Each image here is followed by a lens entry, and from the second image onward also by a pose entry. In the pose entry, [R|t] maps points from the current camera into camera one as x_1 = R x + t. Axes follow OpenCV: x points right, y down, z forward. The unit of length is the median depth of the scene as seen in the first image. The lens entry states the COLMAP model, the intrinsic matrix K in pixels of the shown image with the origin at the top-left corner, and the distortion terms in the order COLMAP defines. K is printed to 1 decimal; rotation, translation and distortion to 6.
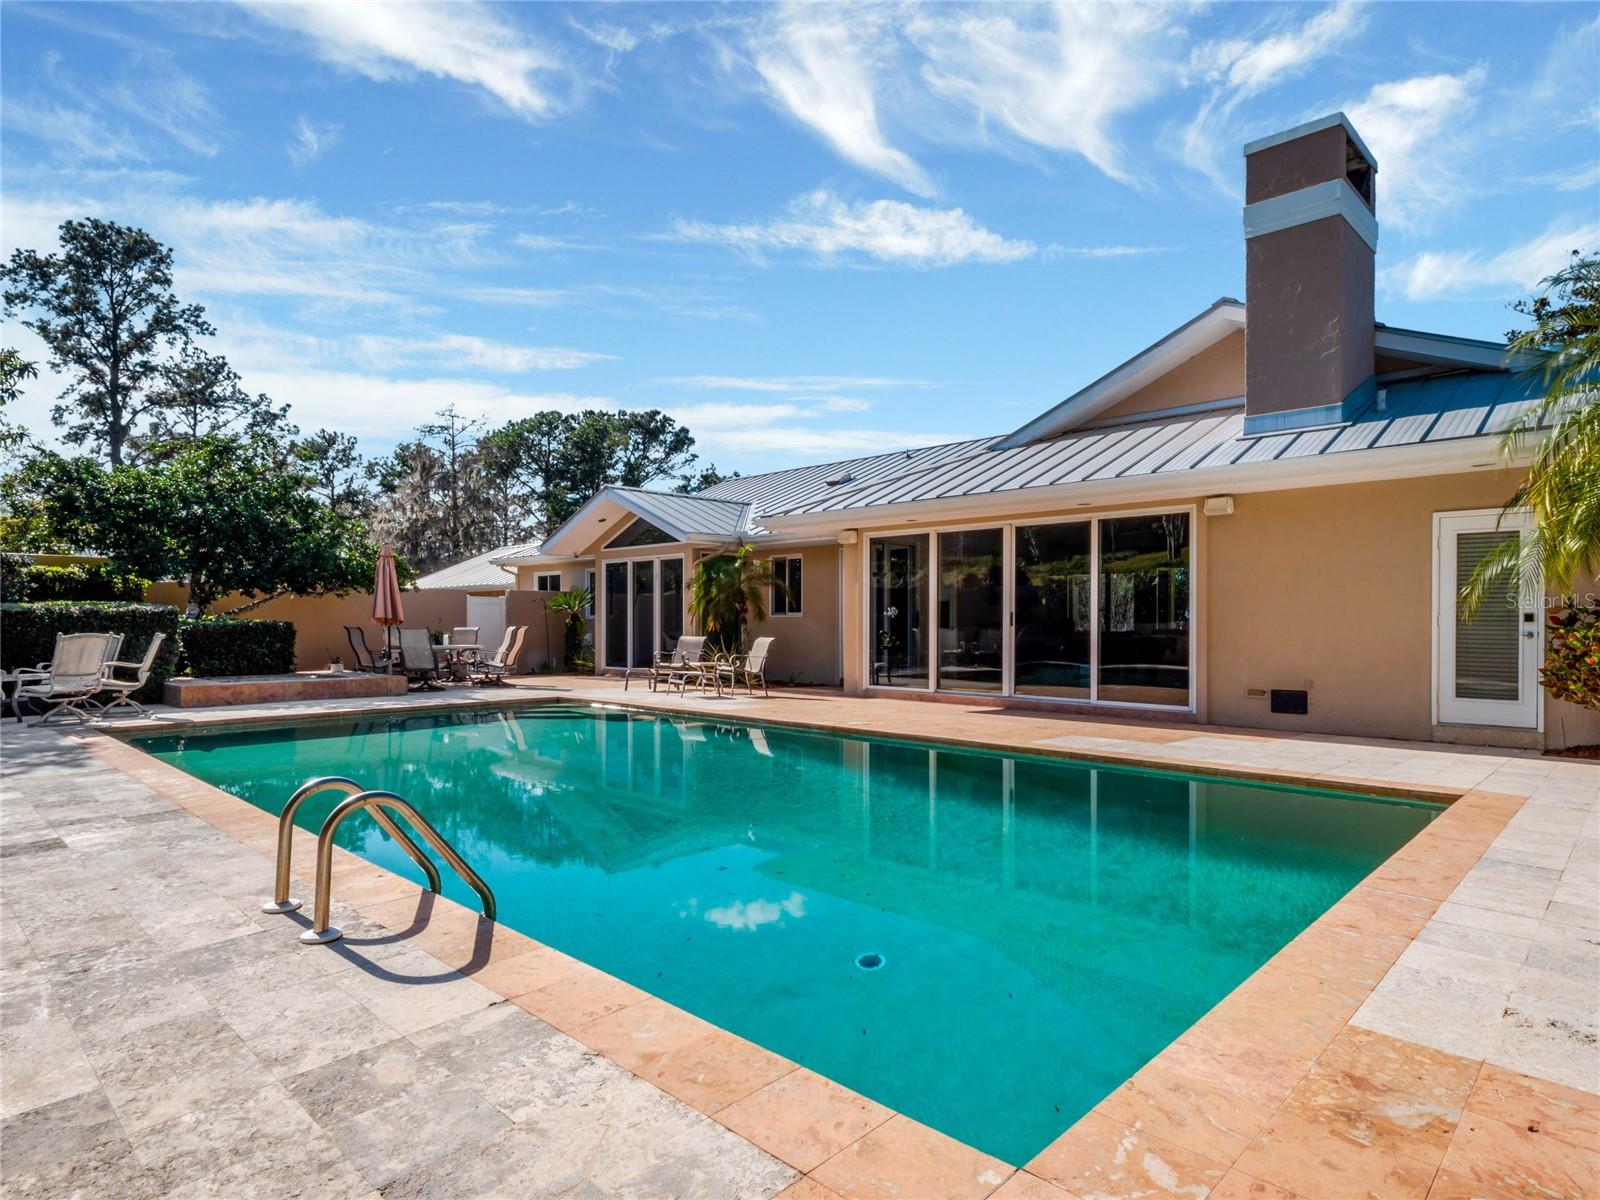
lens RADIAL K [[906.8, 0, 801.3], [0, 906.8, 634.5], [0, 0, 1]] dist [-0.000155, 0.000064]
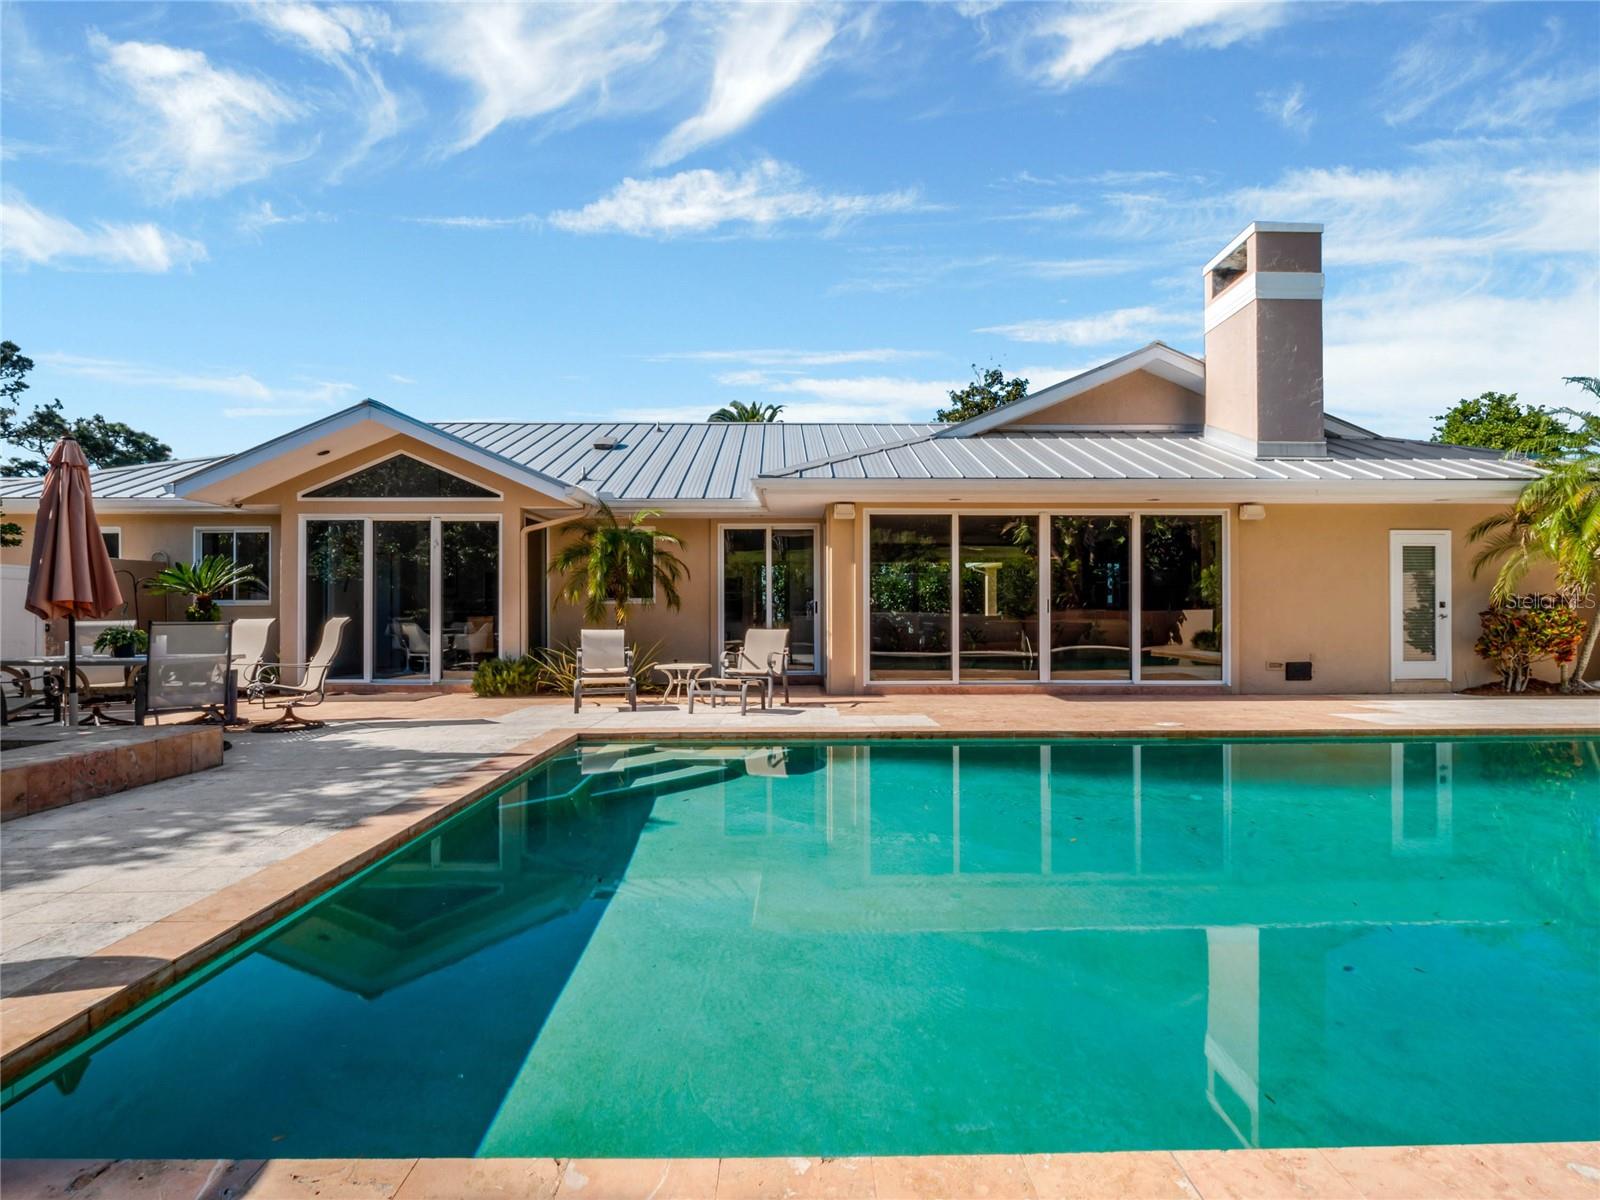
lens RADIAL K [[791.8, 0, 800.0], [0, 791.8, 600.0], [0, 0, 1]] dist [-0.009296, -0.000561]
pose [[0.707989, 0.006108, 0.706197, -0.594147], [0.012299, 0.999704, -0.020977, -0.008538], [-0.706116, 0.023537, 0.707705, 0.576313]]
